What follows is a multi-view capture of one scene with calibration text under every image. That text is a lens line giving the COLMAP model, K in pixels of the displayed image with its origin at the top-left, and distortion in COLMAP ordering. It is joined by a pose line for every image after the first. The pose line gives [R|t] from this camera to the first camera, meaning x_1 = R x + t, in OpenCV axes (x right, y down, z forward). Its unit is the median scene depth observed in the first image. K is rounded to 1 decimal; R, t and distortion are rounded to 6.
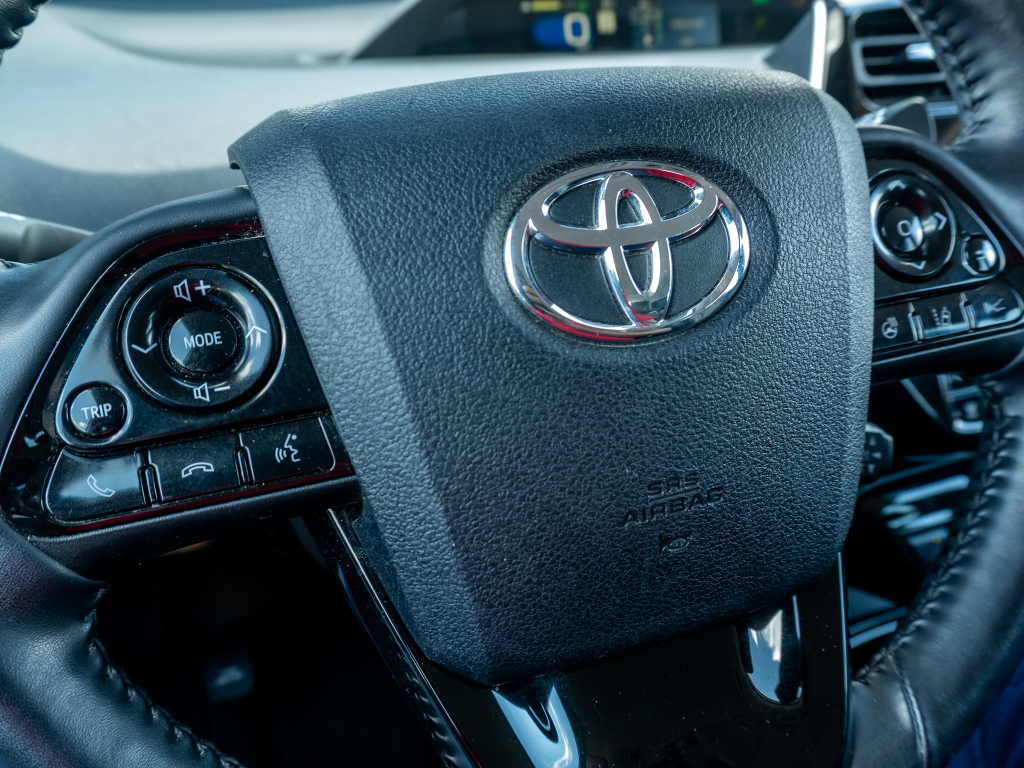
lens RADIAL K [[798.3, 0, 512.0], [0, 798.3, 384.0], [0, 0, 1]] dist [-0.006648, -0.007127]
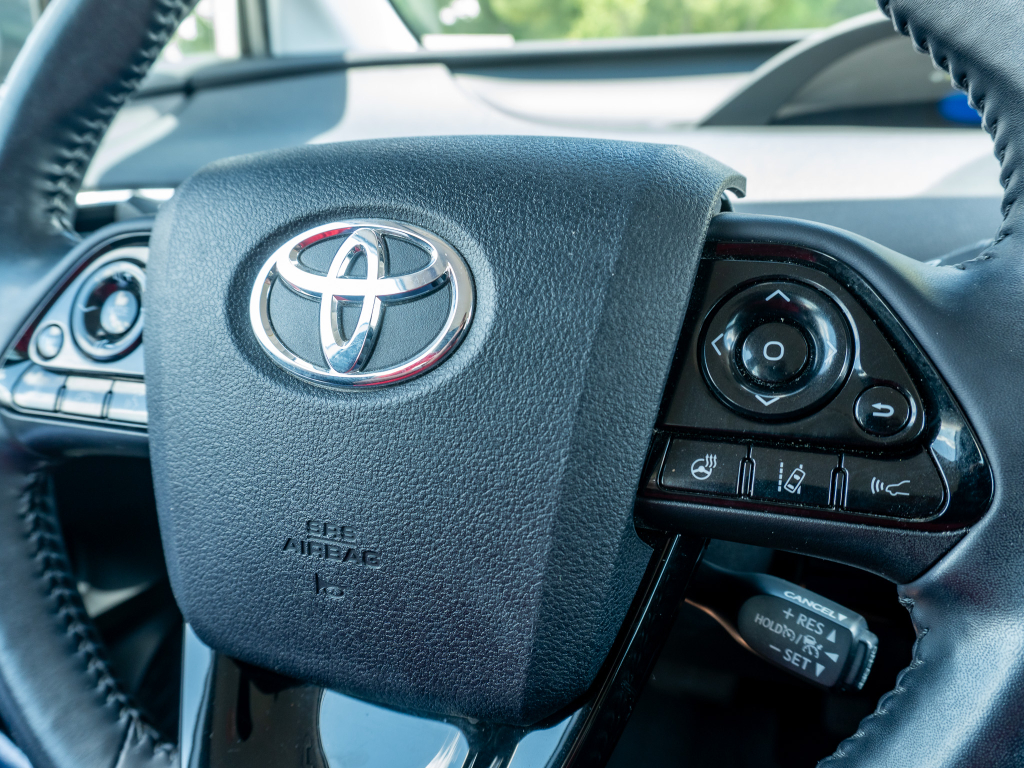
lens RADIAL K [[798.3, 0, 512.0], [0, 798.3, 384.0], [0, 0, 1]] dist [-0.006648, -0.007127]
pose [[0.753413, 0.215606, -0.621195, 0.951788], [-0.277933, 0.960593, -0.003684, -0.108879], [0.595921, 0.175427, 0.783647, 0.311898]]
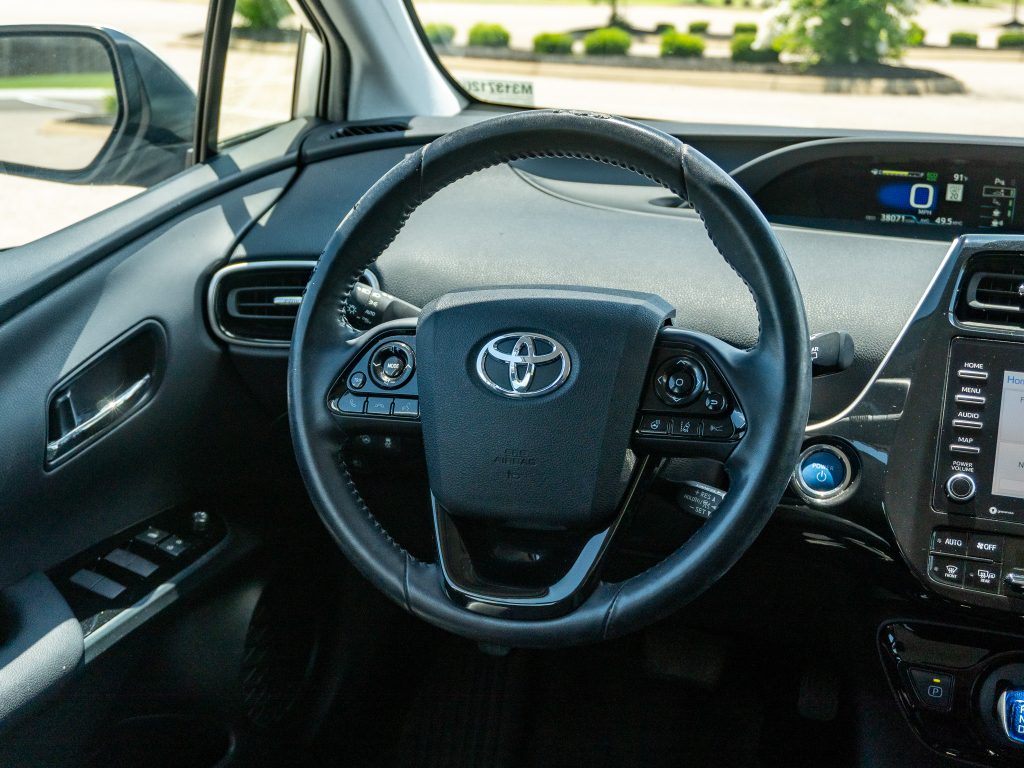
lens RADIAL K [[1304.4, 0, 512.0], [0, 1304.4, 384.0], [0, 0, 1]] dist [0.005945, -0.007098]
pose [[0.780065, 0.187956, -0.596801, 2.708981], [-0.265677, 0.963060, -0.043955, 0.102138], [0.566494, 0.192844, 0.801184, -2.497583]]
